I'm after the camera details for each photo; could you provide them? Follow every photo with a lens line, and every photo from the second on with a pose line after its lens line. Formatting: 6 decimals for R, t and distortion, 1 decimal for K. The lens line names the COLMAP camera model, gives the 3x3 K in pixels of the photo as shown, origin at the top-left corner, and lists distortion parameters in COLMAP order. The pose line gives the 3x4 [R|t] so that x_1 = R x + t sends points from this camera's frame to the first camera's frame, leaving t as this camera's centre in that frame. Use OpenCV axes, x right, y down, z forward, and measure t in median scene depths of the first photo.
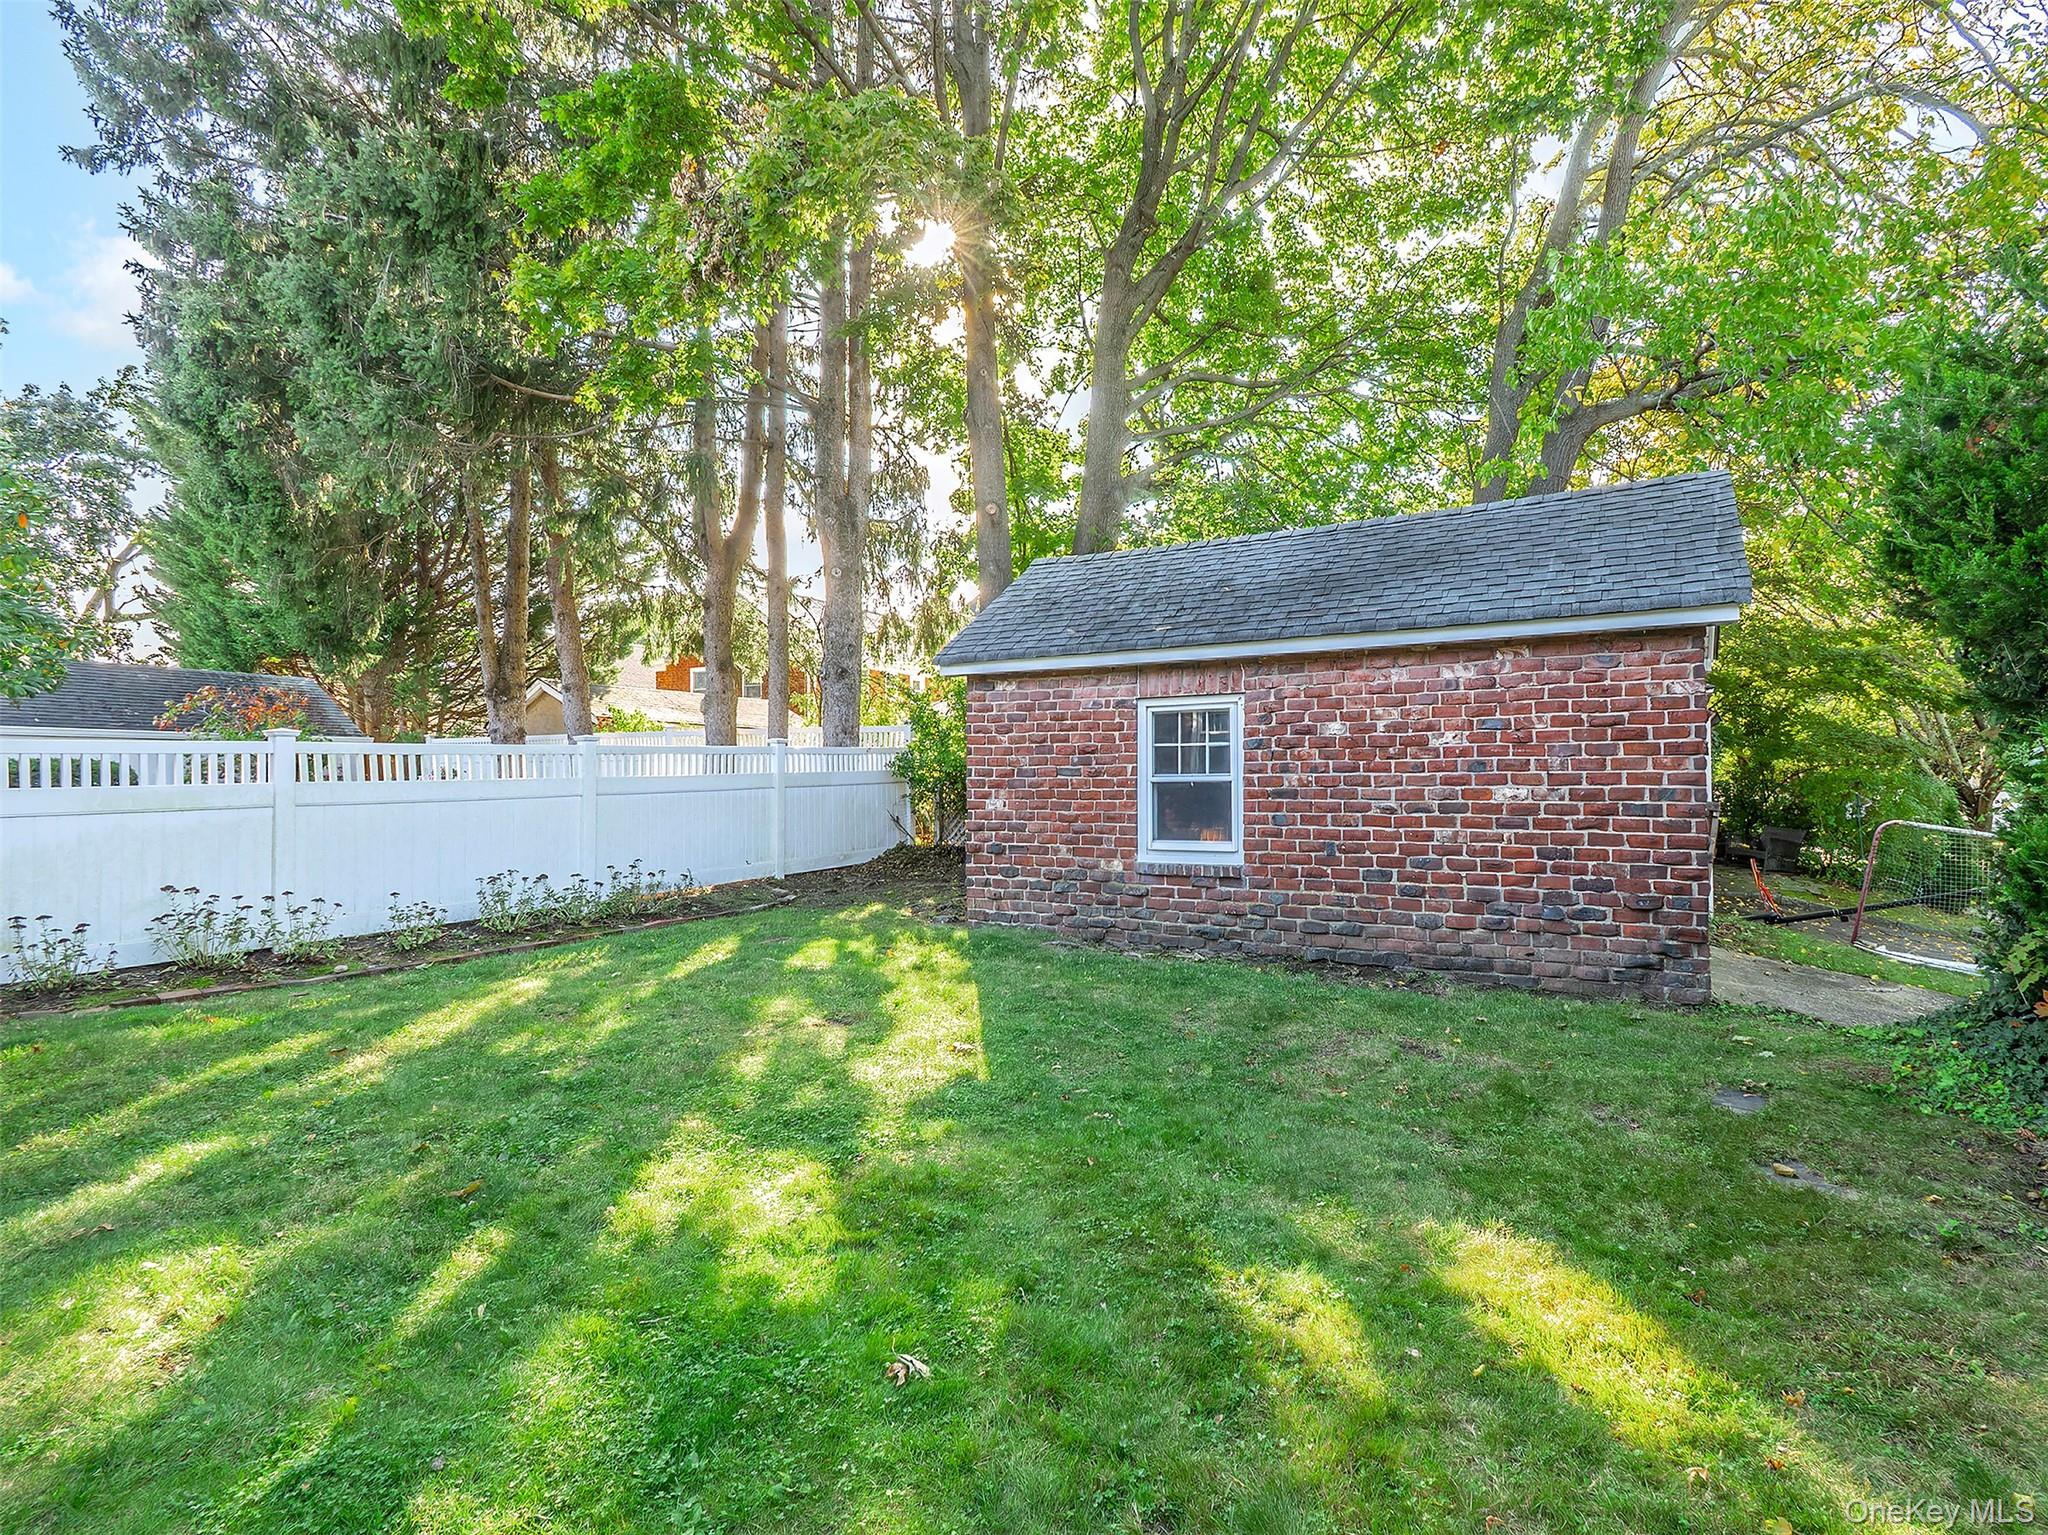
lens RADIAL K [[1008.0, 0, 1036.4], [0, 1008.0, 764.0], [0, 0, 1]] dist [0.001431, 0.000175]
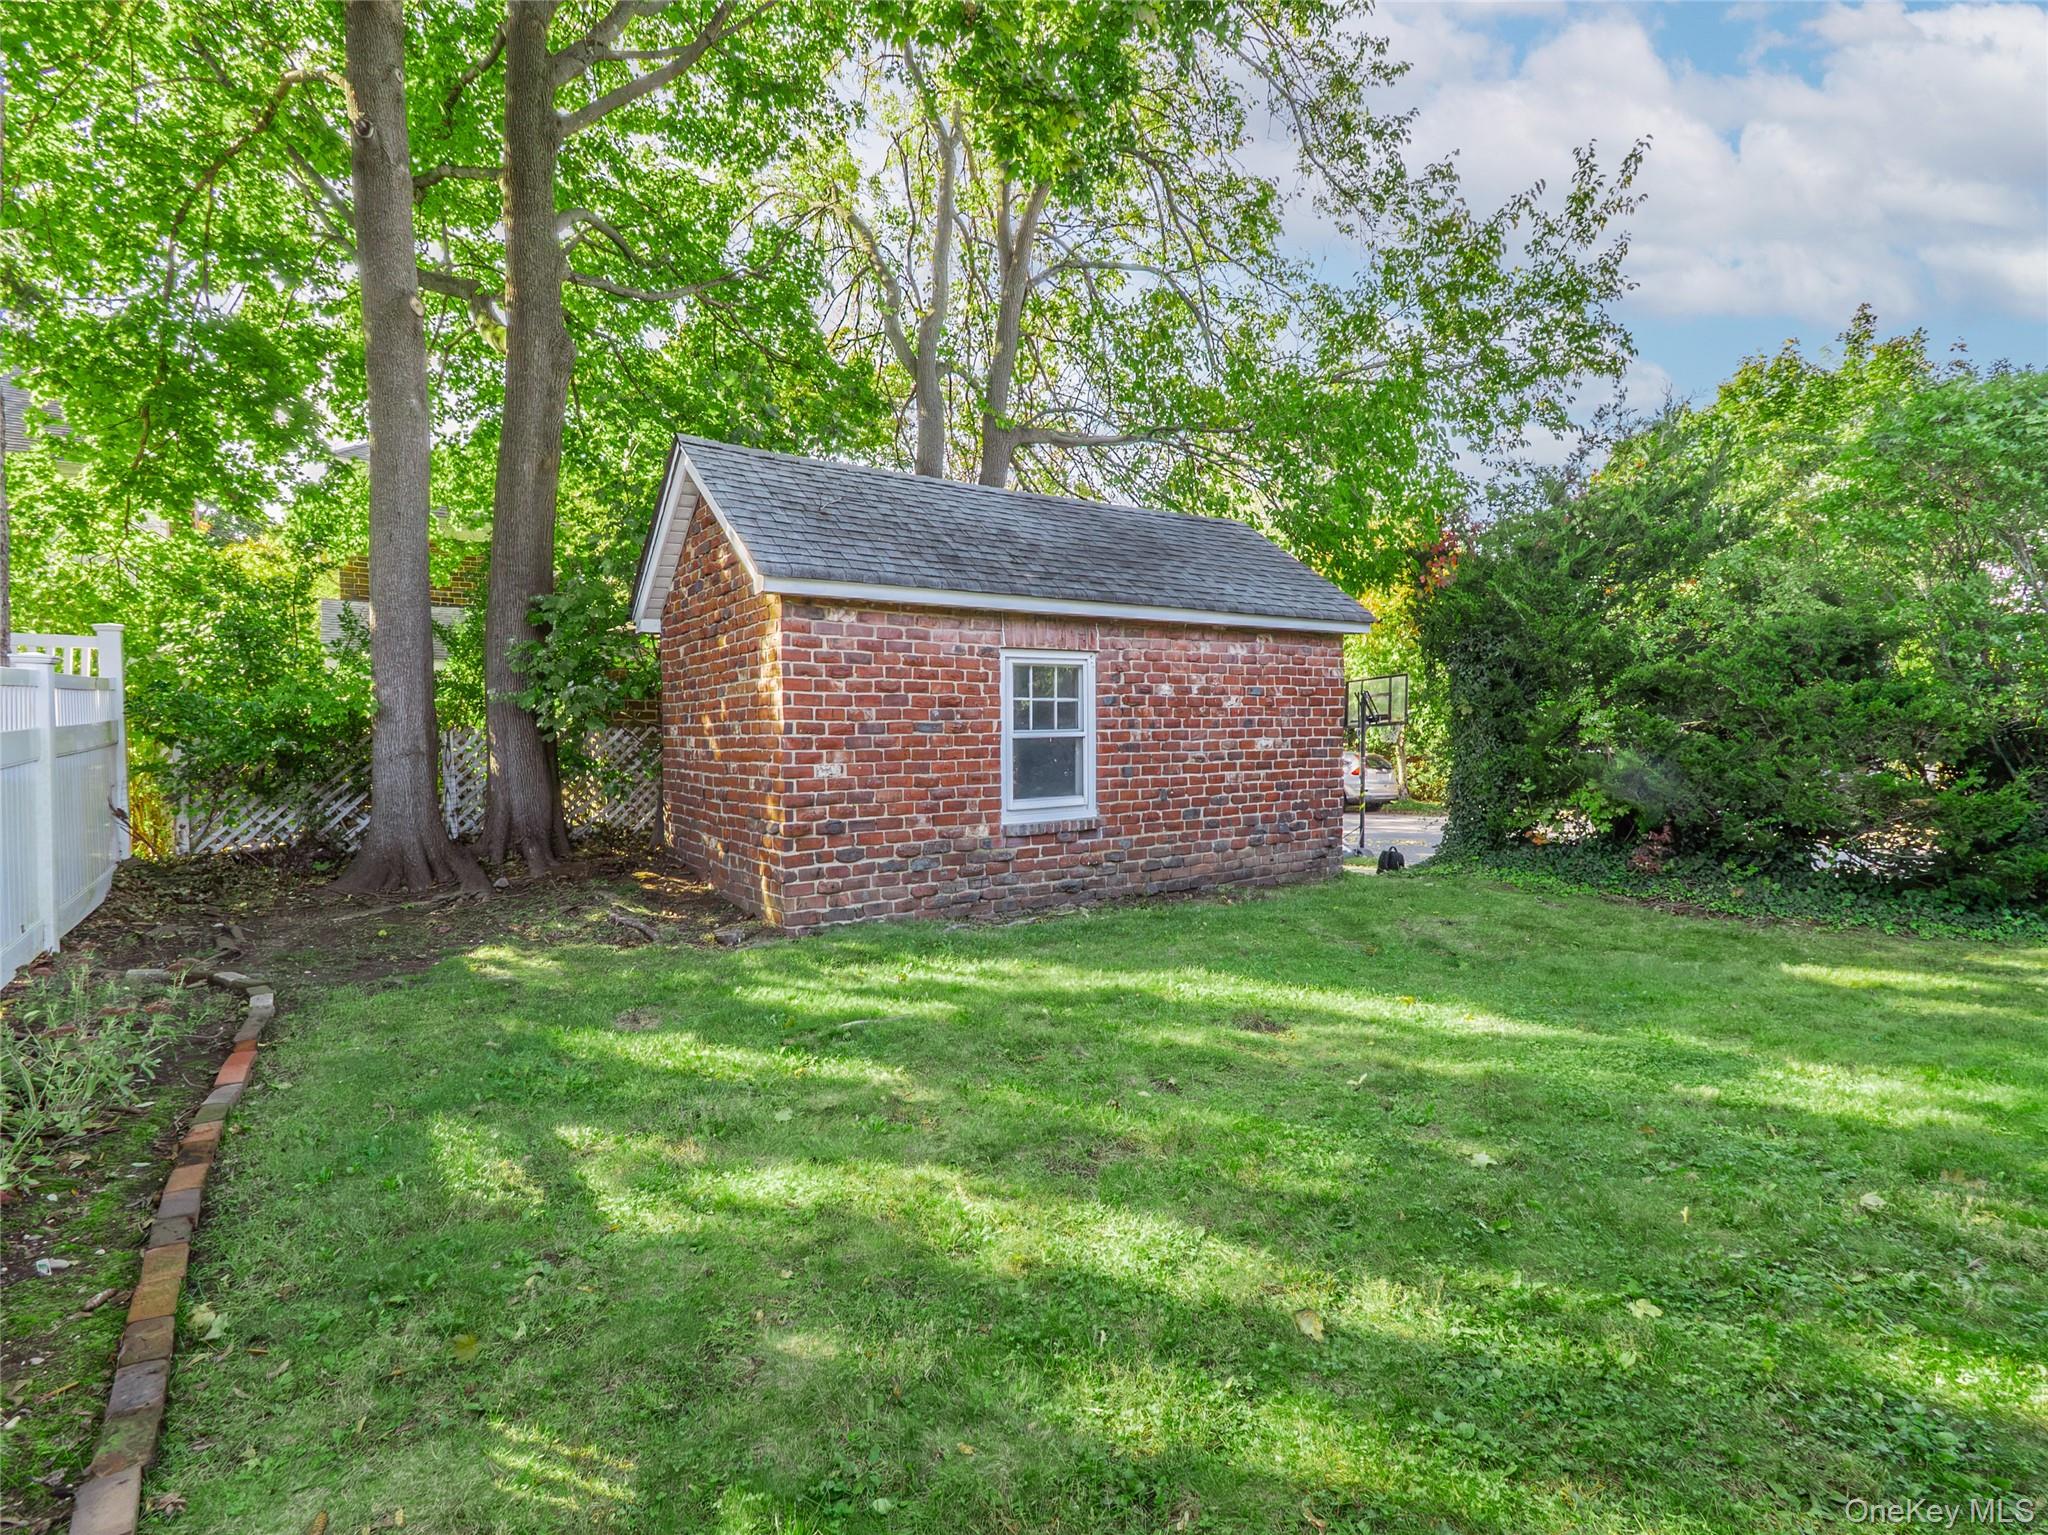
lens RADIAL K [[1008.0, 0, 1035.3], [0, 1008.0, 774.4], [0, 0, 1]] dist [0.001431, 0.000175]
pose [[0.422457, -0.044168, 0.905306, -0.755344], [-0.009183, 0.998552, 0.053002, 0.001599], [-0.906337, -0.030704, 0.421440, 0.607832]]
